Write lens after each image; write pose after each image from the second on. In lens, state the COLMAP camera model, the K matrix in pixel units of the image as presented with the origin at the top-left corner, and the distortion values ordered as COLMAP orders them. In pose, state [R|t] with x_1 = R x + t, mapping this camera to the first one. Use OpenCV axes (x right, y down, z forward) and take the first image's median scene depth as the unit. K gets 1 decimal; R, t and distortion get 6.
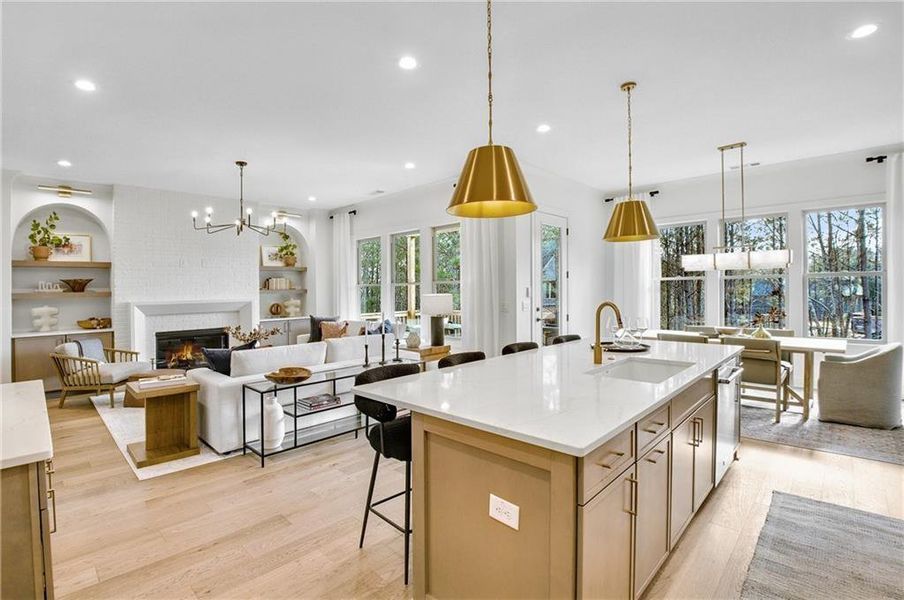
lens RADIAL K [[413.0, 0, 452.0], [0, 413.0, 300.0], [0, 0, 1]] dist [-0.032068, -0.000243]
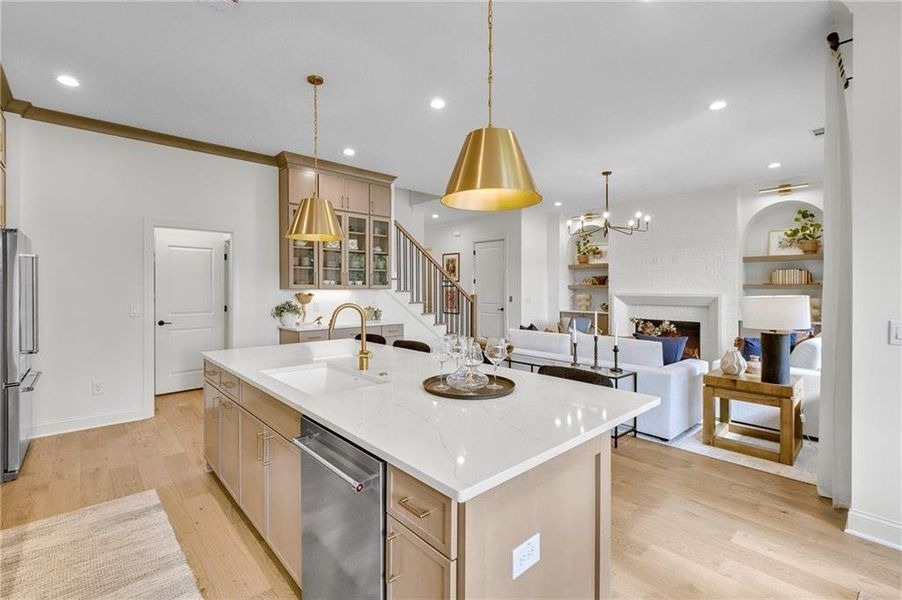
lens RADIAL K [[407.2, 0, 448.9], [0, 407.2, 295.0], [0, 0, 1]] dist [0.001761, -0.000006]
pose [[-0.075840, 0.034312, -0.996529, 0.572571], [-0.026526, 0.998985, 0.036415, -0.022837], [0.996767, 0.029196, -0.074853, 0.577416]]
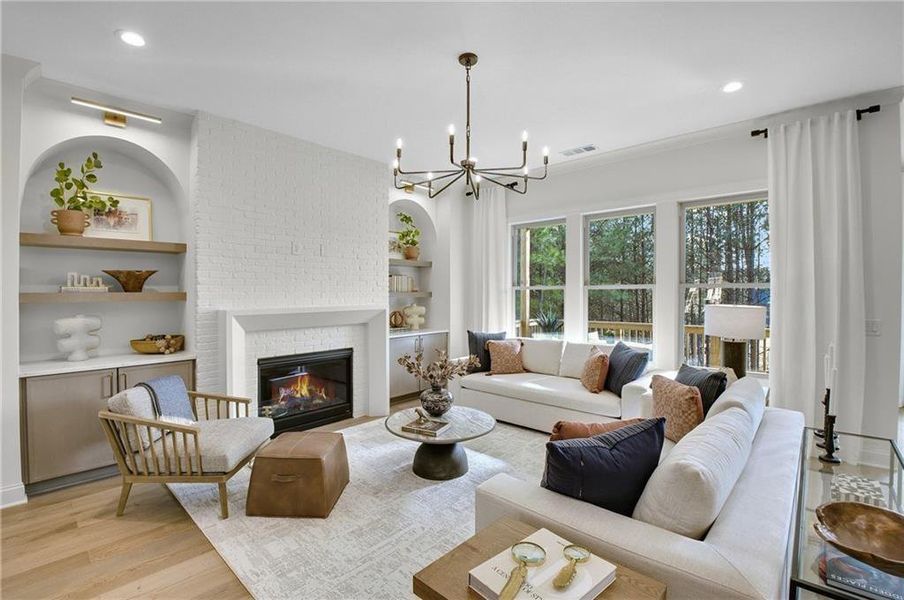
lens RADIAL K [[411.6, 0, 459.7], [0, 411.6, 307.0], [0, 0, 1]] dist [-0.024962, -0.000646]
pose [[0.999751, 0.015243, 0.016284, -0.462914], [-0.015415, 0.999826, 0.010490, -0.011166], [-0.016121, -0.010738, 0.999812, 0.397822]]
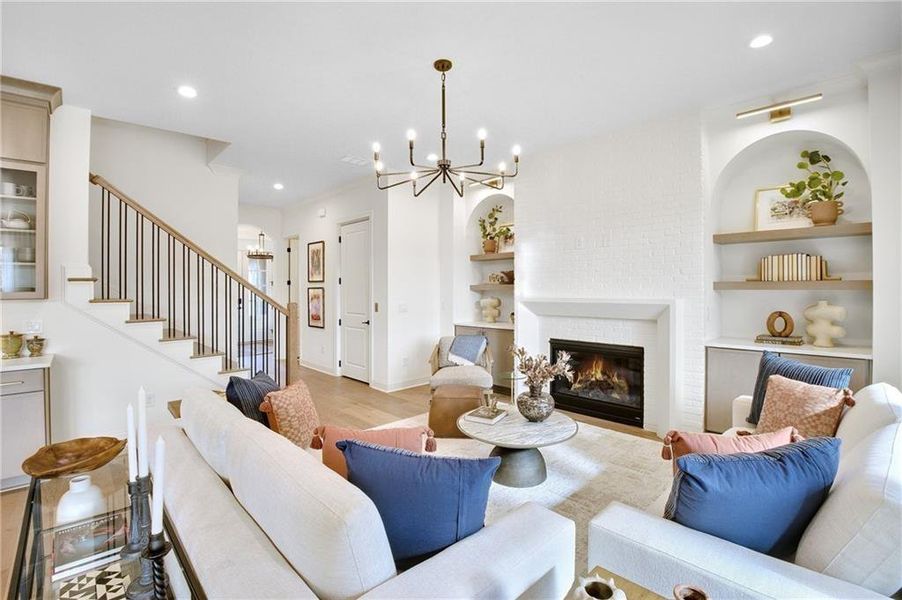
lens RADIAL K [[412.0, 0, 451.0], [0, 412.0, 300.0], [0, 0, 1]] dist [-0.032068, -0.000243]
pose [[-0.055112, 0.047364, -0.997356, 0.054807], [-0.015352, 0.998716, 0.048277, -0.028184], [0.998362, 0.017972, -0.054314, 0.923033]]
